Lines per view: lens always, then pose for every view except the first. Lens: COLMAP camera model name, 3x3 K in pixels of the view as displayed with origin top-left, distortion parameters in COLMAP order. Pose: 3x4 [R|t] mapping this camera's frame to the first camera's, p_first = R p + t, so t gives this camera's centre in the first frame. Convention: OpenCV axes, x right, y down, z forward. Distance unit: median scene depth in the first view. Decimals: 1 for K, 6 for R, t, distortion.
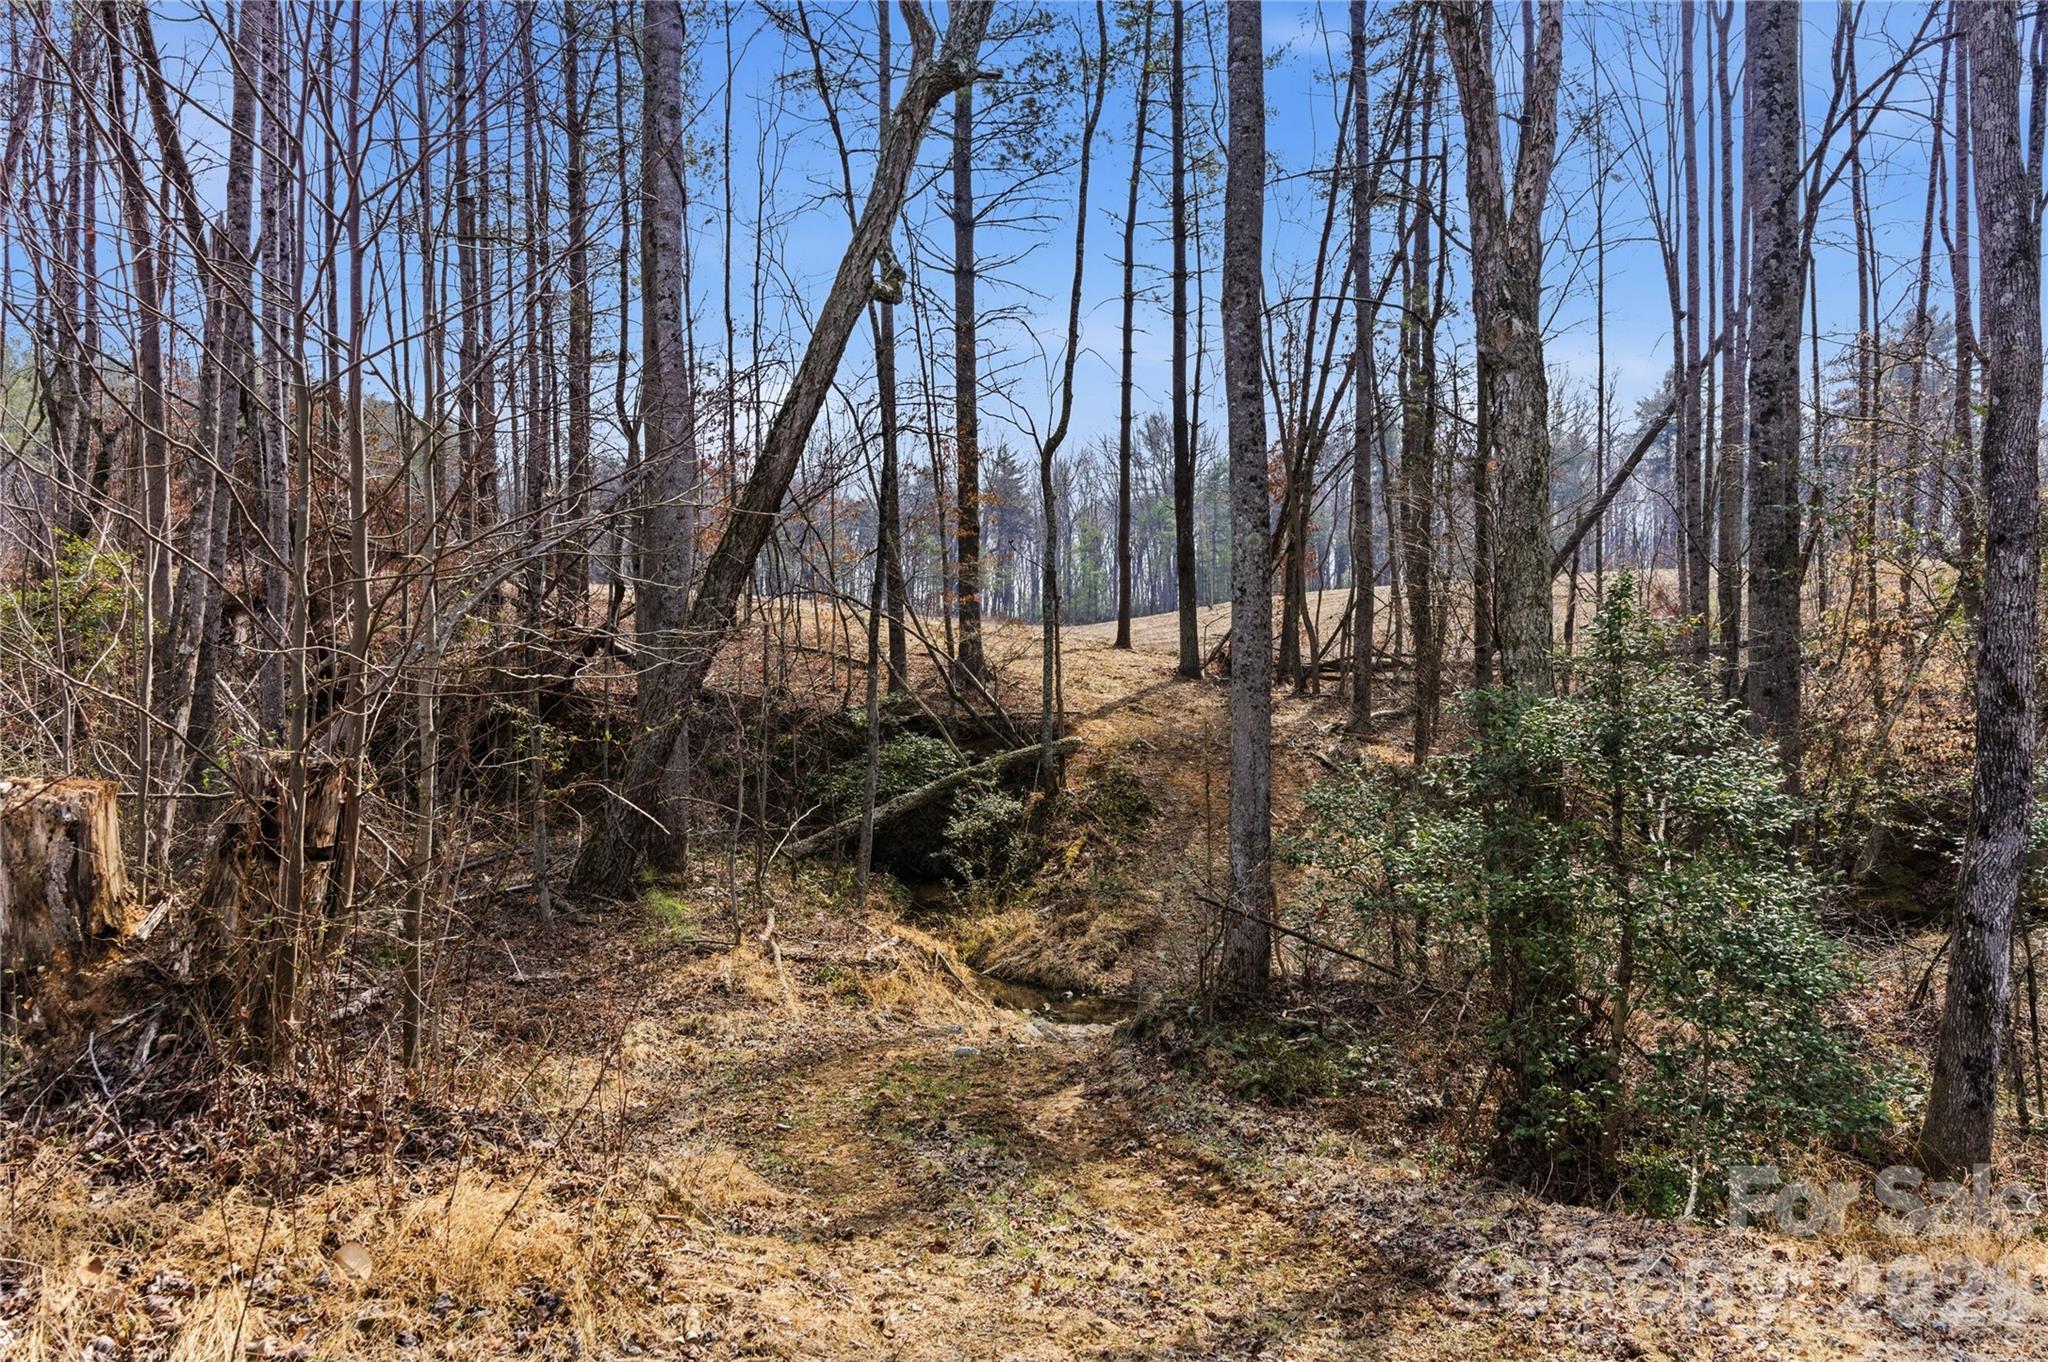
lens RADIAL K [[2109.9, 0, 1022.7], [0, 2109.9, 684.8], [0, 0, 1]] dist [-0.005244, 0.000000]
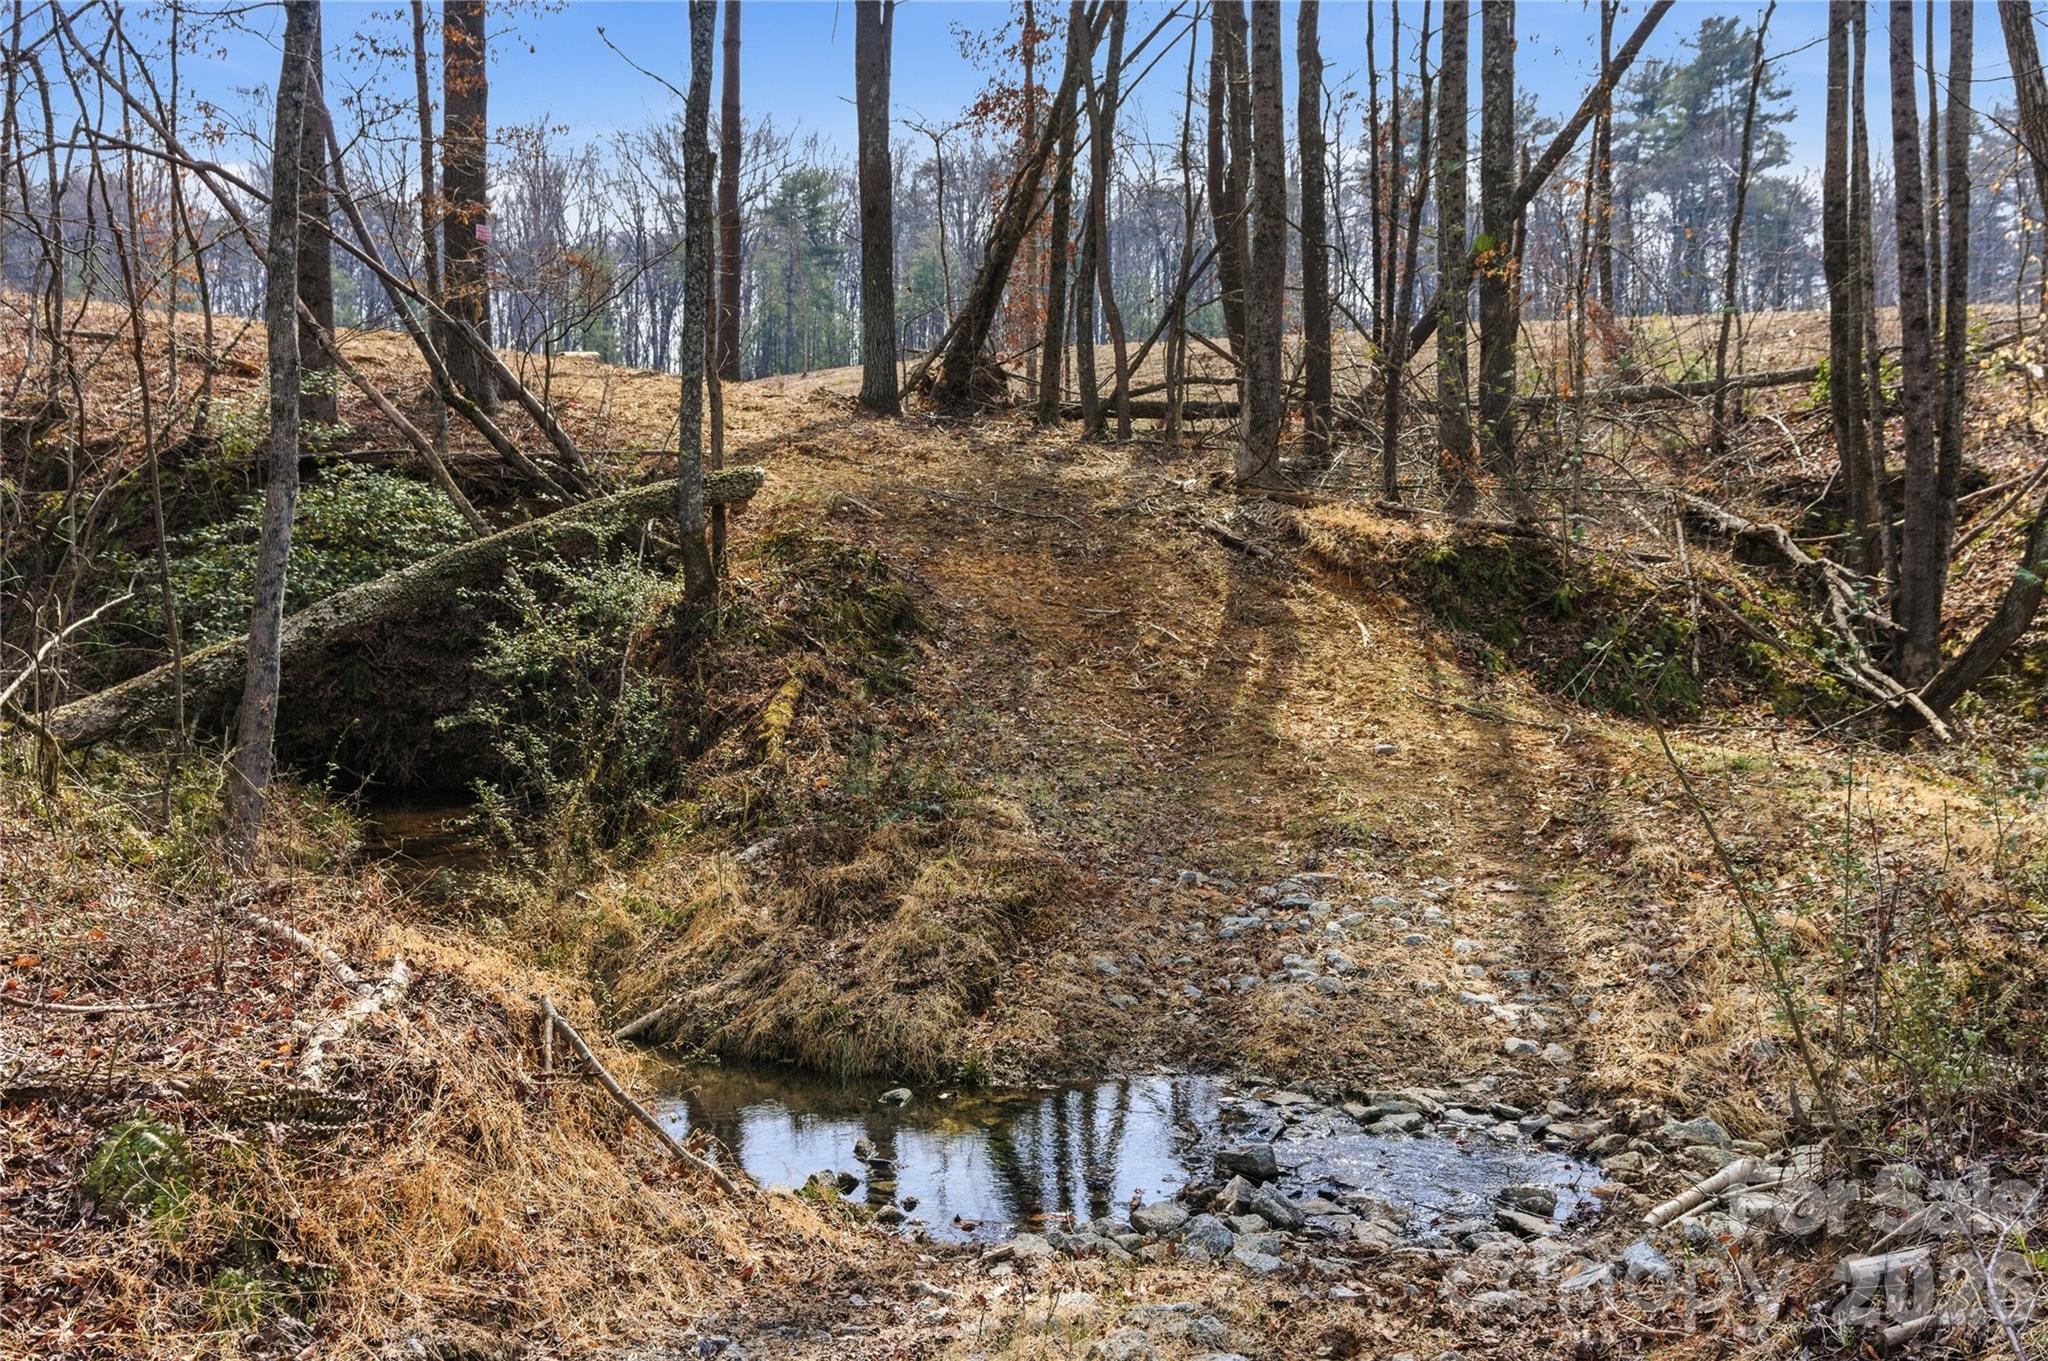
lens RADIAL K [[2109.9, 0, 1022.3], [0, 2109.9, 671.8], [0, 0, 1]] dist [-0.005244, 0.000000]
pose [[0.958292, -0.007904, 0.285682, -0.053975], [0.000551, 0.999667, 0.025811, 0.064519], [-0.285791, -0.024577, 0.957977, 0.627353]]
